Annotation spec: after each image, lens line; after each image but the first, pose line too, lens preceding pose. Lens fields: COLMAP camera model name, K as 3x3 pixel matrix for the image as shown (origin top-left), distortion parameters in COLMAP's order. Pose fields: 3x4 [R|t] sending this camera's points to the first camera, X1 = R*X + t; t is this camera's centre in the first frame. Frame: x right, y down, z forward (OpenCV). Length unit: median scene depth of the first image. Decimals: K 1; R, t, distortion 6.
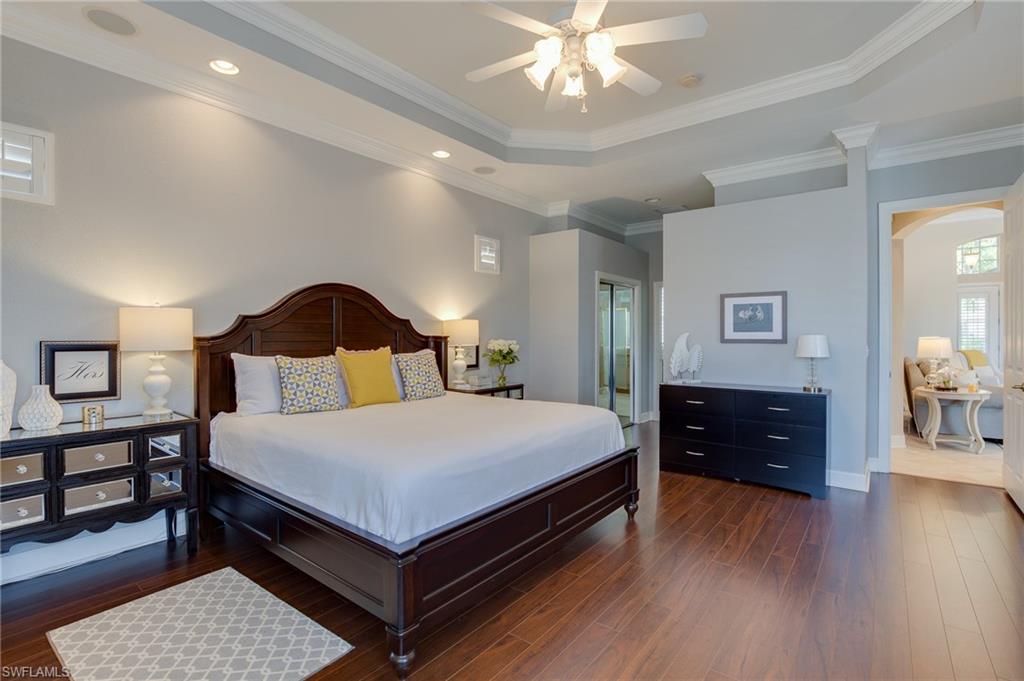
lens RADIAL K [[472.5, 0, 520.5], [0, 472.5, 337.5], [0, 0, 1]] dist [-0.034749, 0.005718]
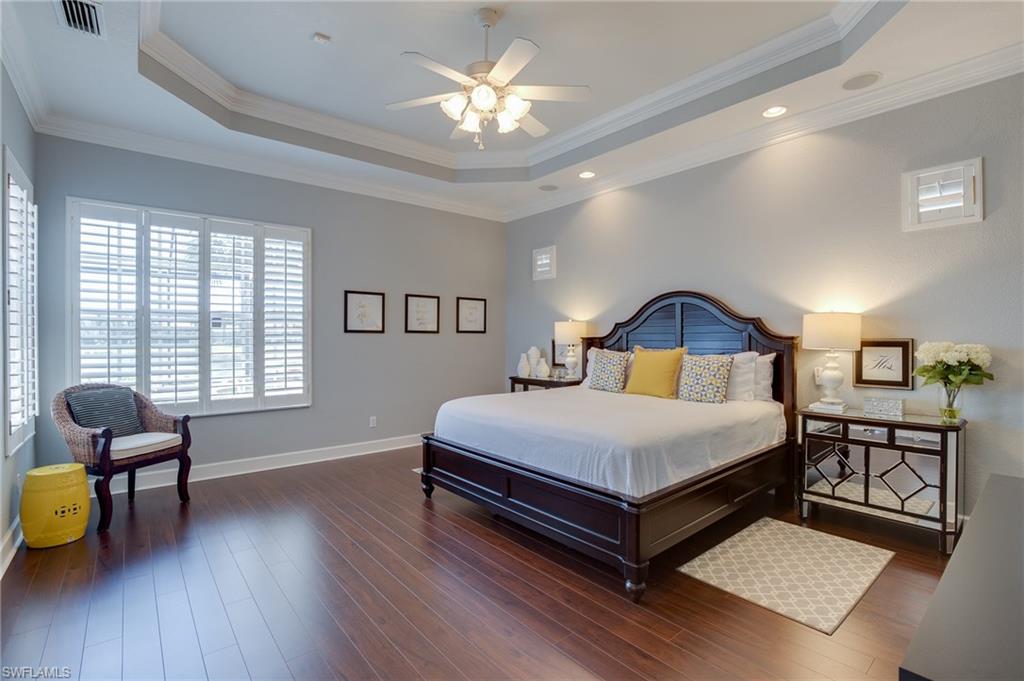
lens RADIAL K [[472.5, 0, 520.5], [0, 472.5, 337.5], [0, 0, 1]] dist [-0.034749, 0.005718]
pose [[-0.198737, 0.006225, -0.980033, 0.713809], [0.004552, 0.999975, 0.005429, -0.007420], [0.980042, -0.003383, -0.198760, 0.736184]]
